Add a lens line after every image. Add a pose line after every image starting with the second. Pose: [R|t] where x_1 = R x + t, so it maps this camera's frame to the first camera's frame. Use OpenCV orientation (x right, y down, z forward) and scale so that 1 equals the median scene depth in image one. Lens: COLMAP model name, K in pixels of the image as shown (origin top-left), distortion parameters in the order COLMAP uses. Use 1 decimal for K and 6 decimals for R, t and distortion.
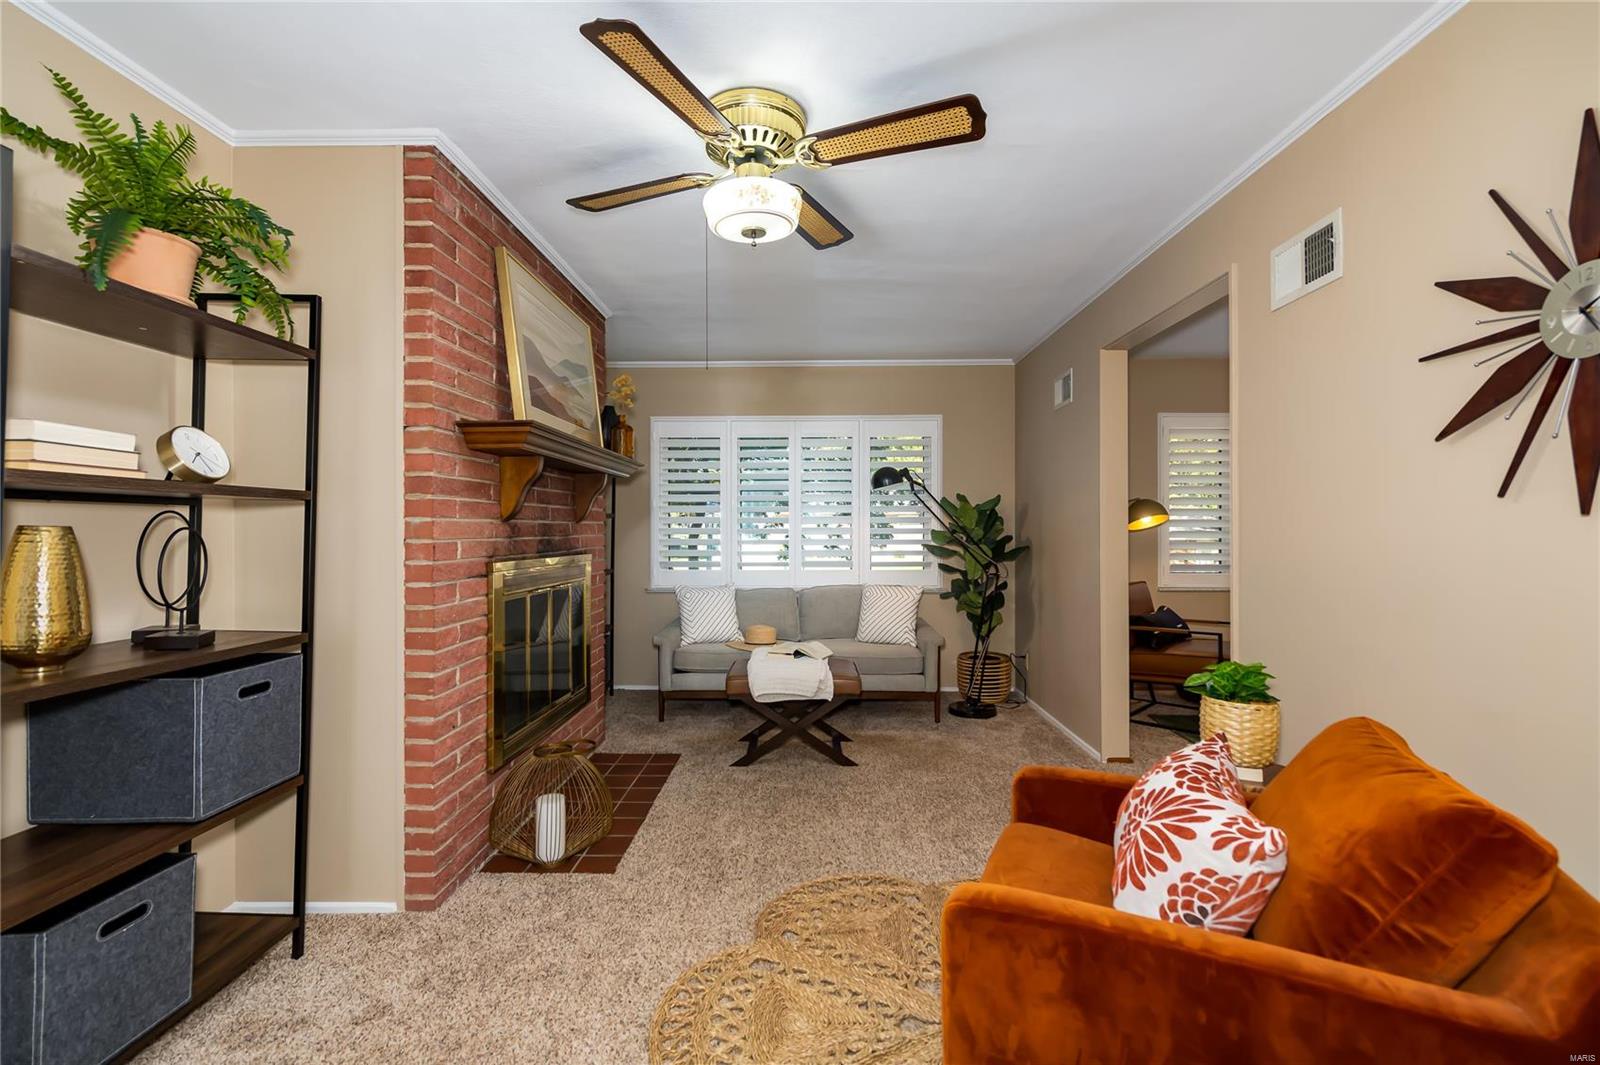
lens RADIAL K [[715.1, 0, 800.8], [0, 715.1, 524.7], [0, 0, 1]] dist [0.002438, -0.000888]
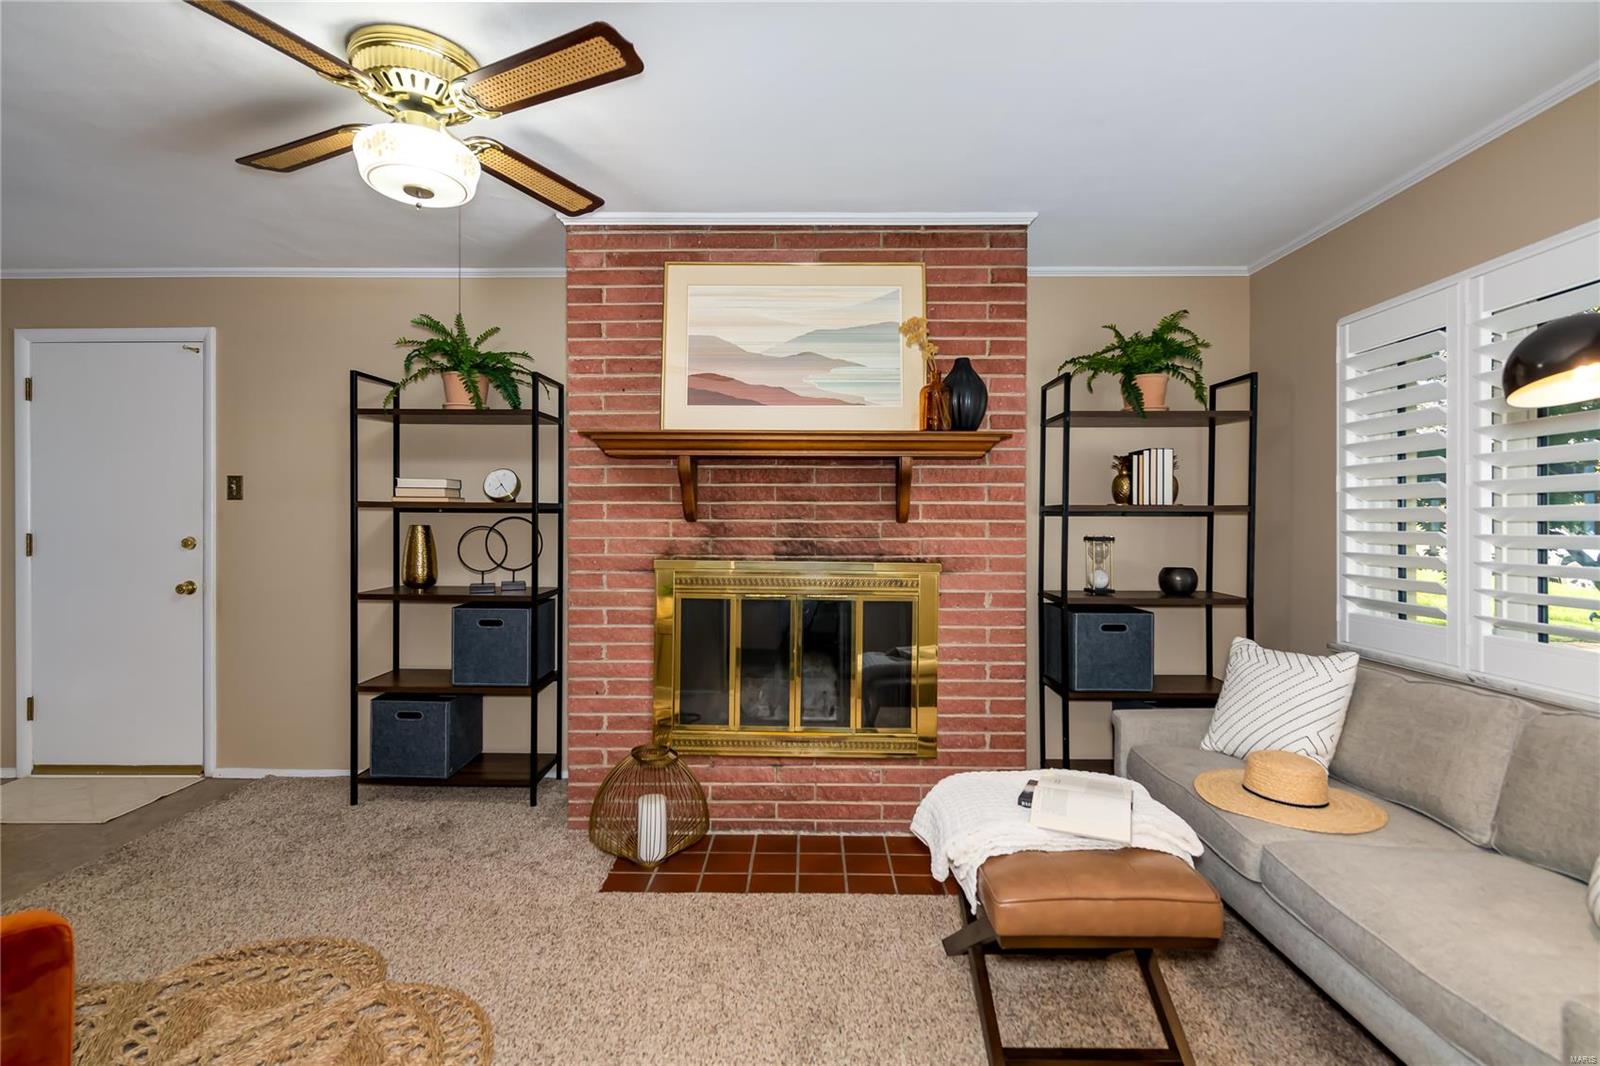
lens RADIAL K [[749.8, 0, 800.5], [0, 749.8, 525.5], [0, 0, 1]] dist [0.003882, 0.000072]
pose [[-0.001651, -0.001192, -0.999998, 0.763676], [0.000477, 0.999999, -0.001193, 0.003574], [0.999999, -0.000479, -0.001651, 1.327637]]
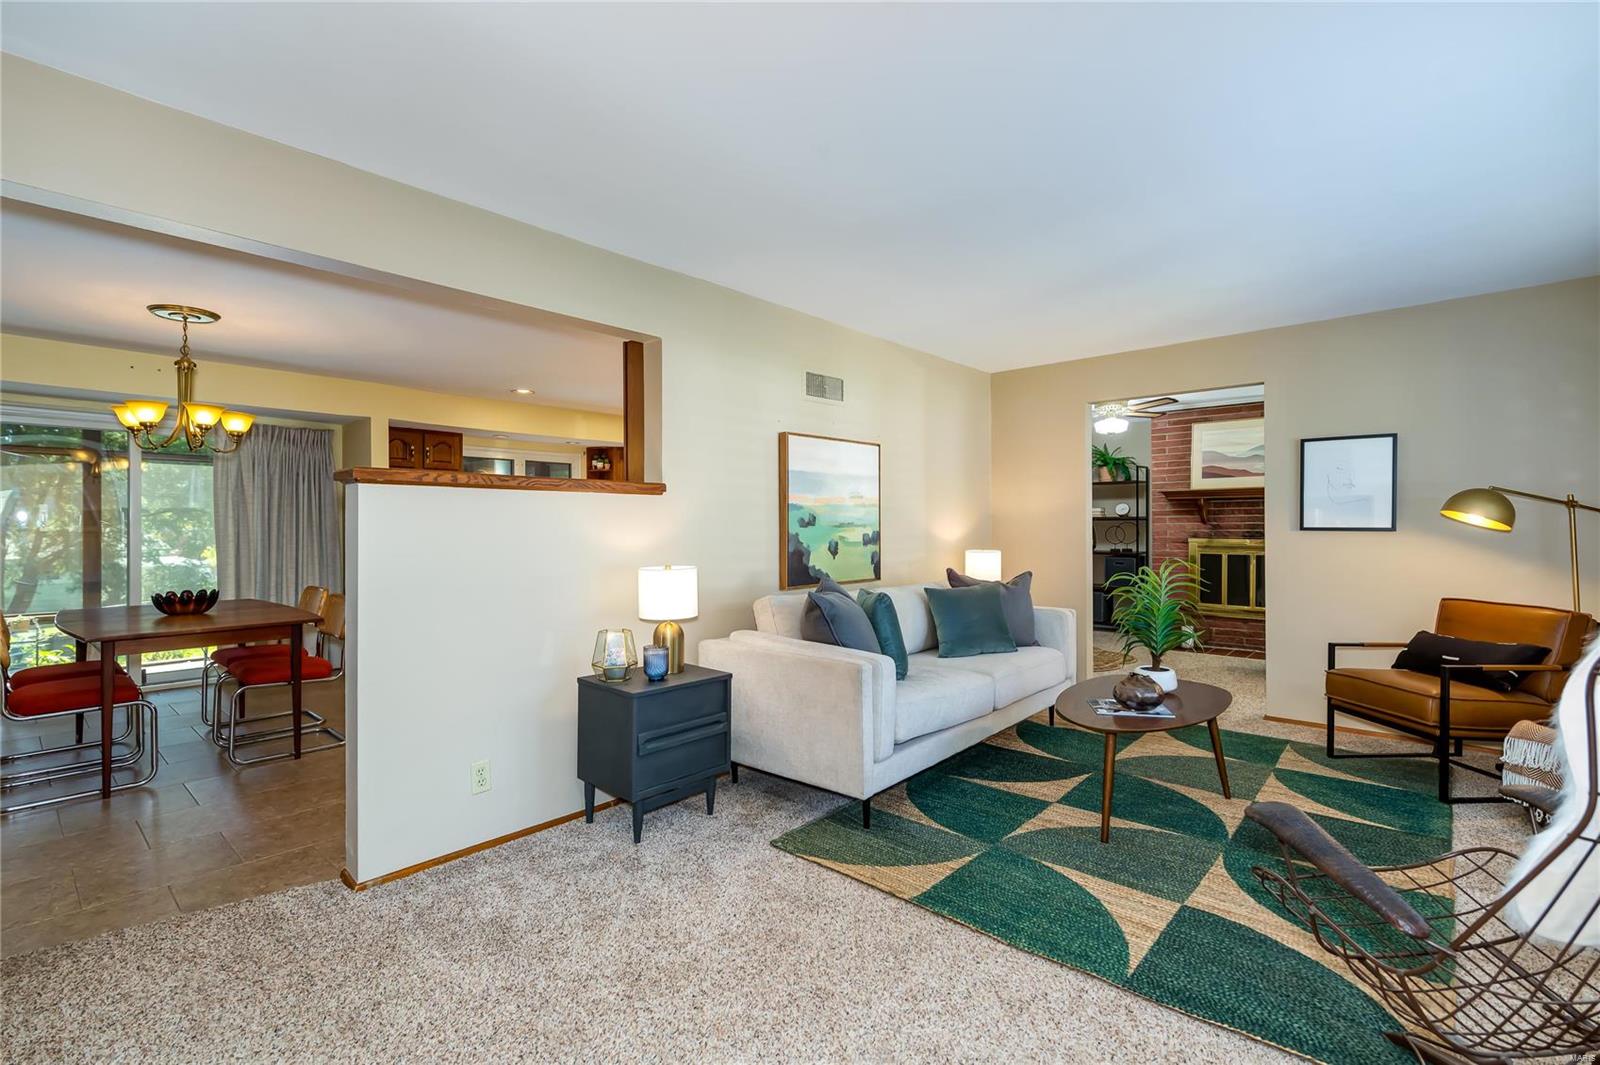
lens RADIAL K [[720.2, 0, 800.0], [0, 720.2, 532.5], [0, 0, 1]] dist [0.010662, -0.000455]
pose [[-0.658679, 0.006550, -0.752395, 2.925401], [0.006486, 0.999974, 0.003027, 0.012621], [0.752396, -0.002886, -0.658705, 1.864566]]
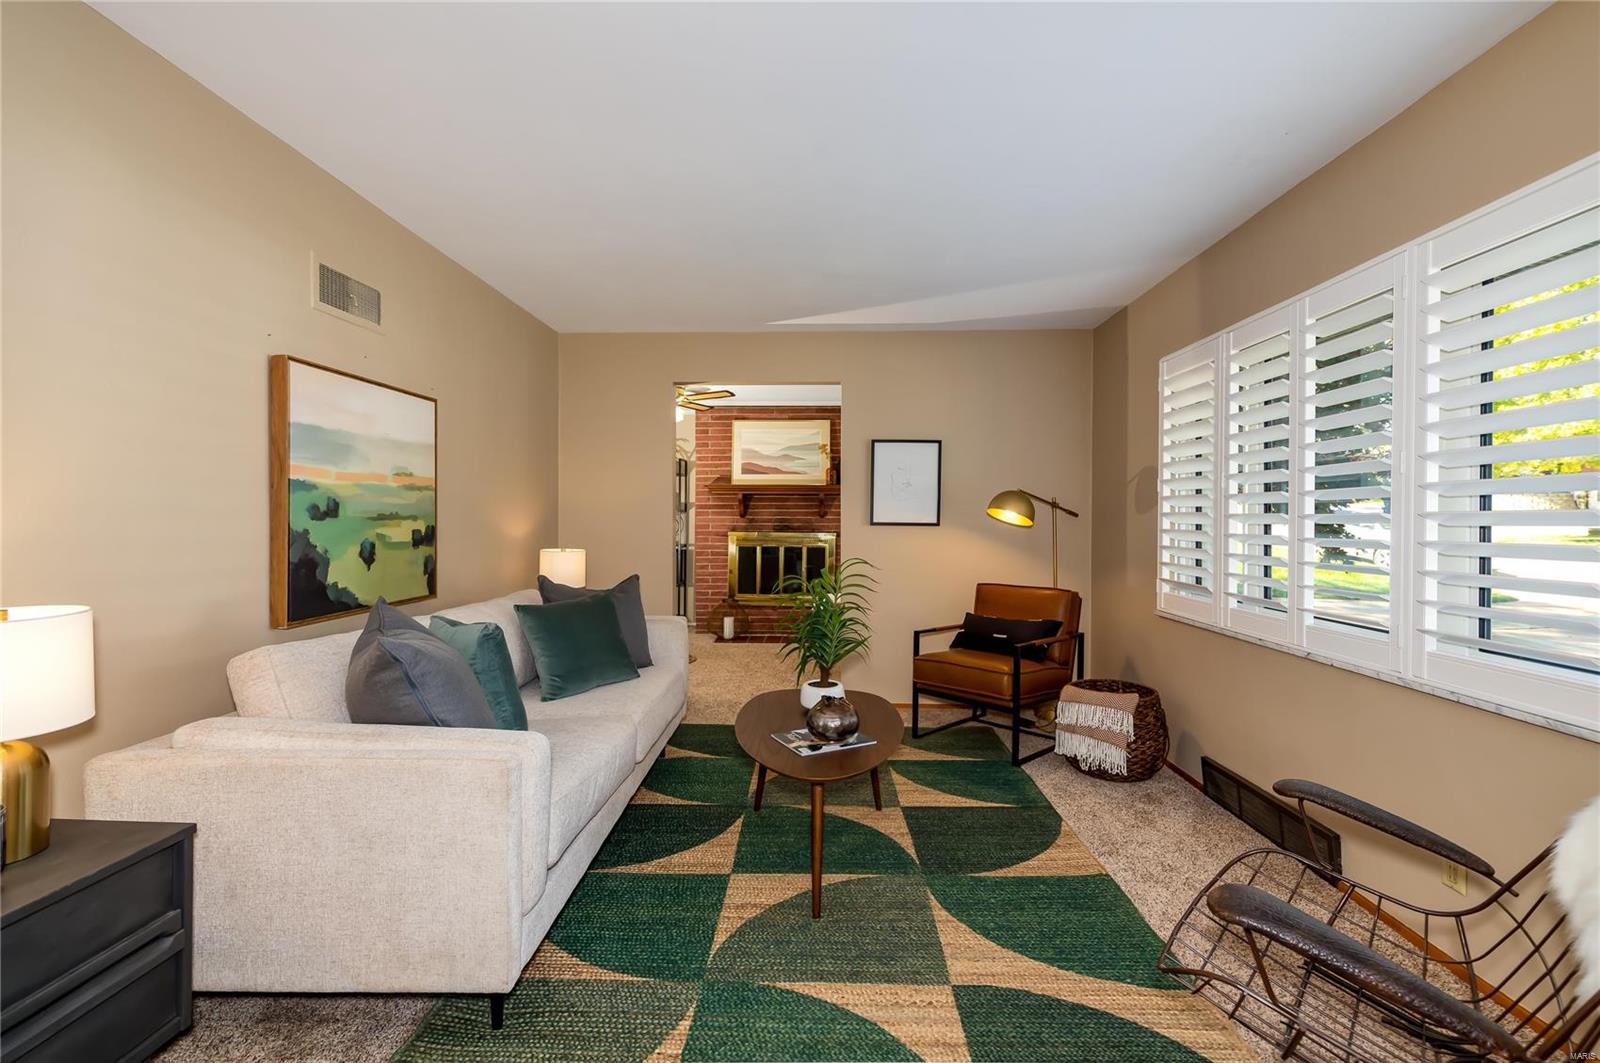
lens RADIAL K [[715.1, 0, 800.8], [0, 715.1, 523.7], [0, 0, 1]] dist [0.002438, -0.000888]
pose [[-0.019410, 0.005276, -0.999798, 2.645012], [0.001643, 0.999985, 0.005245, 0.006684], [0.999810, -0.001541, -0.019418, 1.458676]]
